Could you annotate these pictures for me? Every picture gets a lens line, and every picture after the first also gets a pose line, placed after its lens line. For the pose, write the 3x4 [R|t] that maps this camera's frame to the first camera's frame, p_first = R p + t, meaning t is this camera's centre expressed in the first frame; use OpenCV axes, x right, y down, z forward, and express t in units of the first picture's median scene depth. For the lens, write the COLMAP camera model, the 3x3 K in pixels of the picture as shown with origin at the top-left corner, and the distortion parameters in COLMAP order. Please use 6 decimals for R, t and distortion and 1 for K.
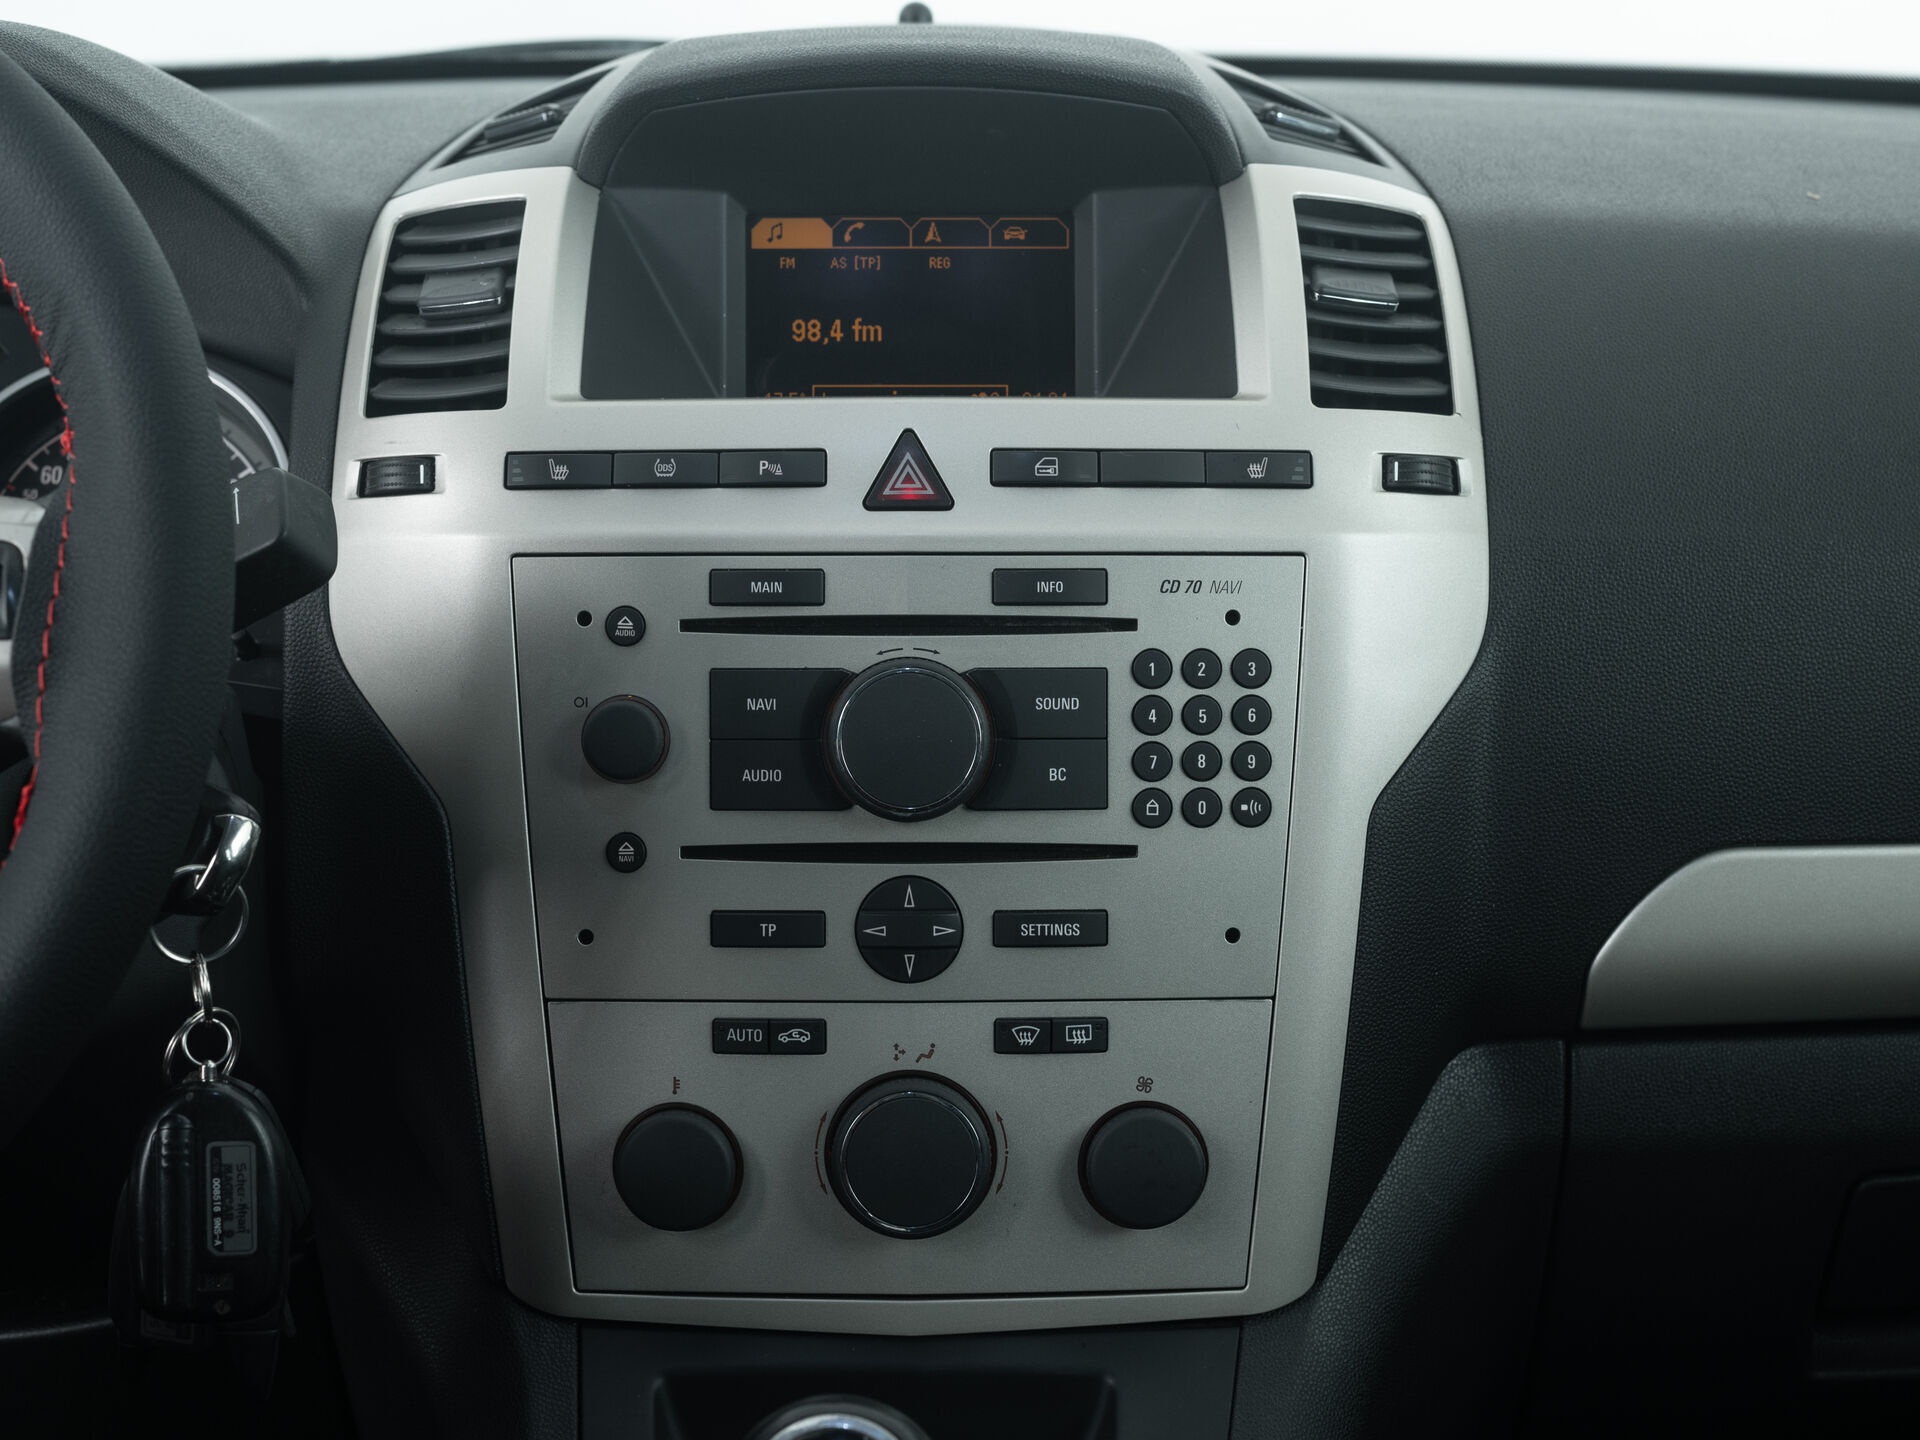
lens RADIAL K [[3182.3, 0, 935.4], [0, 3182.3, 718.0], [0, 0, 1]] dist [-0.112868, 0.038183]
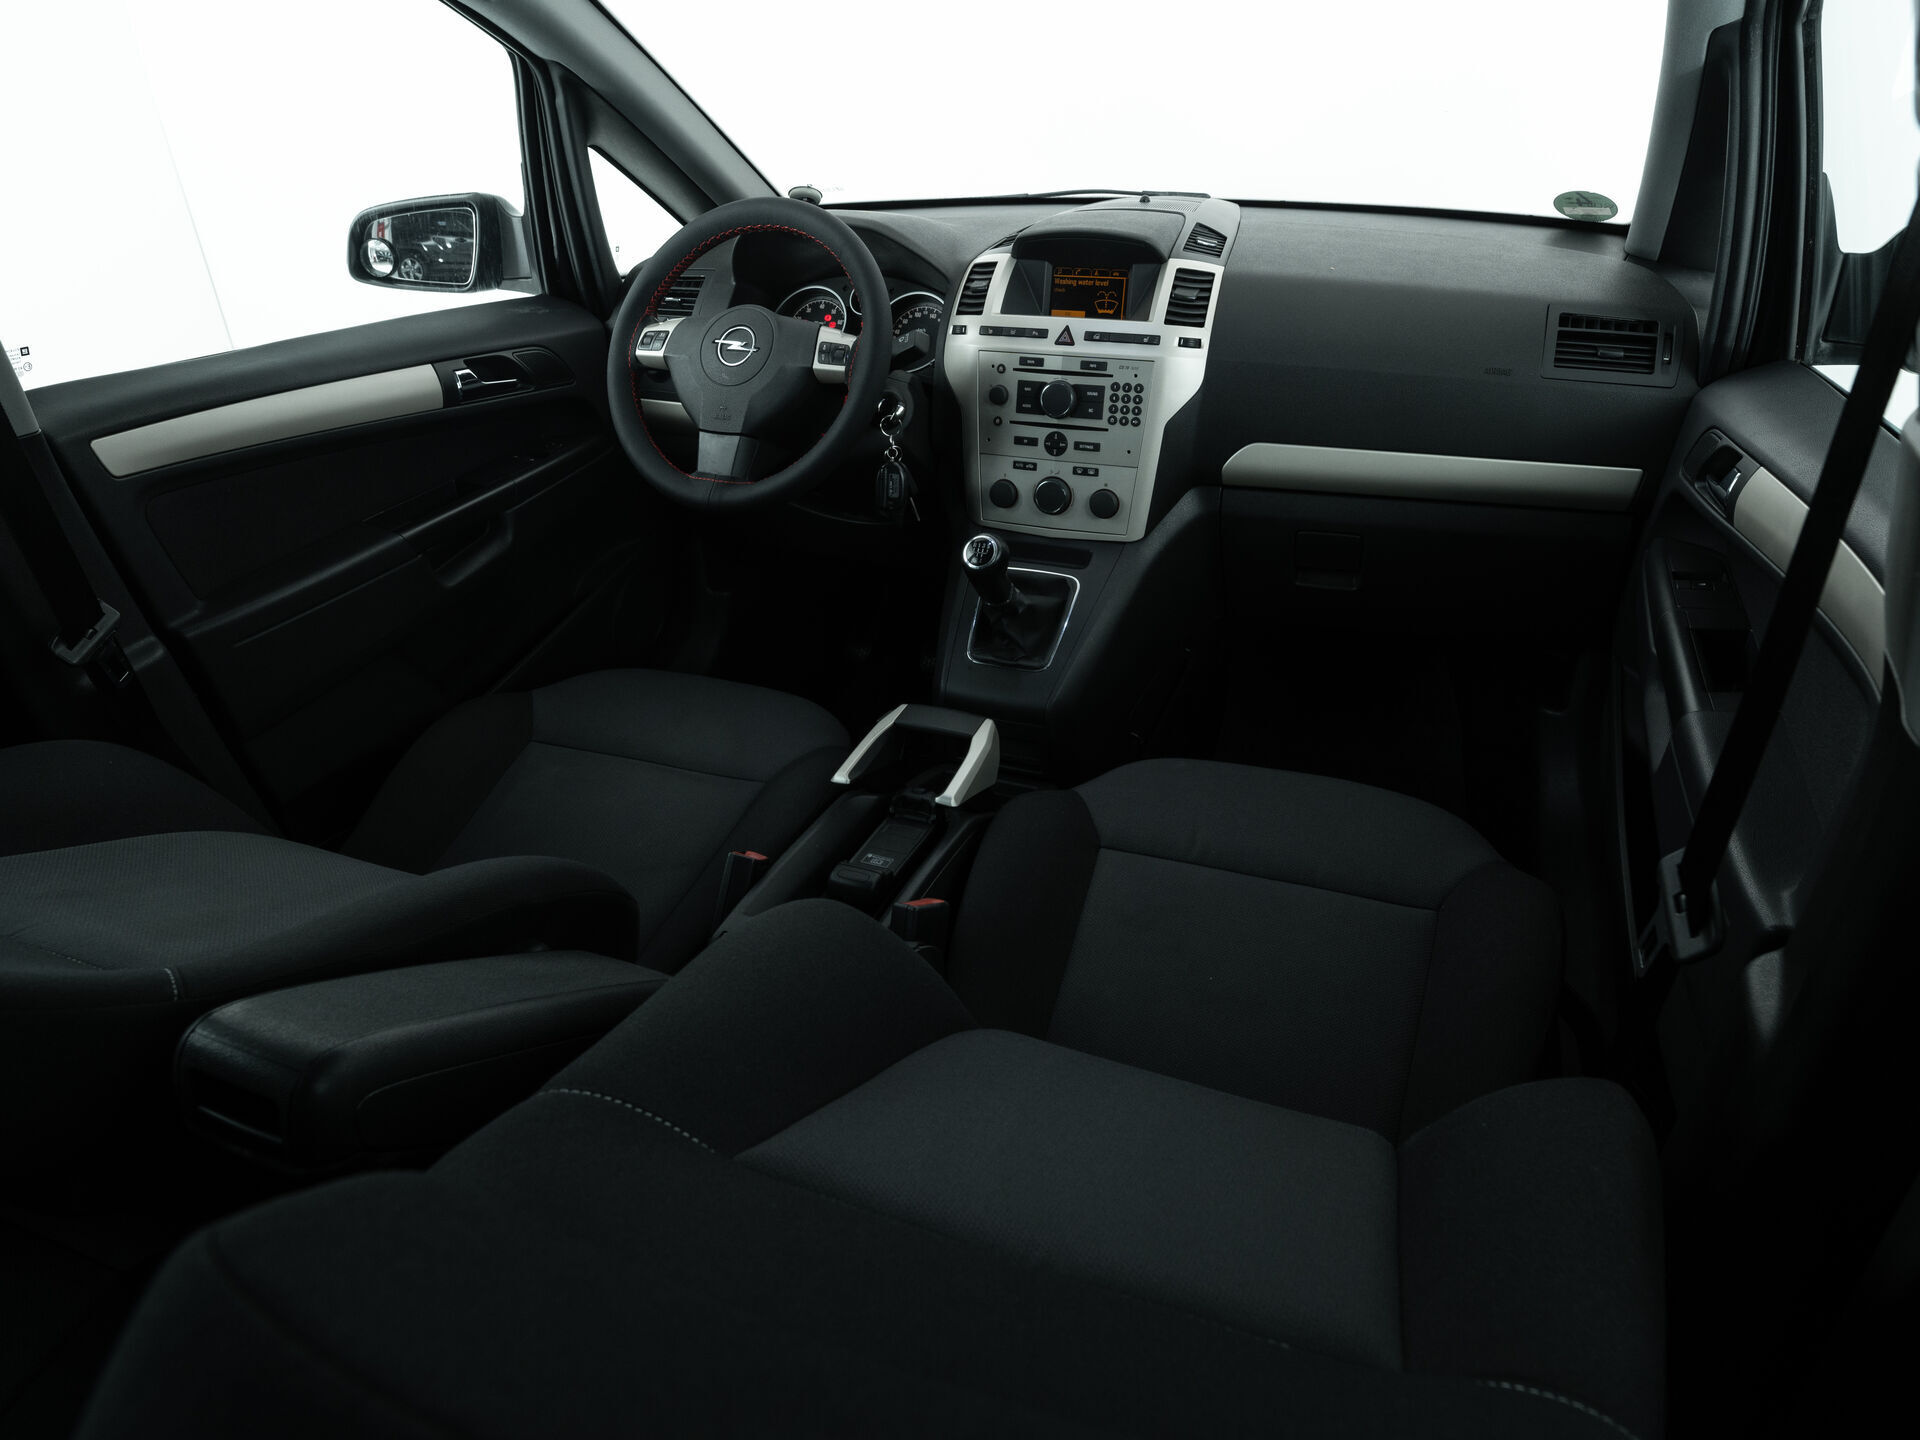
lens RADIAL K [[1257.3, 0, 960.0], [0, 1257.3, 720.0], [0, 0, 1]] dist [-0.020823, -0.000977]
pose [[0.923927, 0.160636, -0.347209, 0.531976], [-0.064225, 0.959823, 0.273158, -0.033048], [0.377138, -0.230079, 0.897123, -0.696297]]
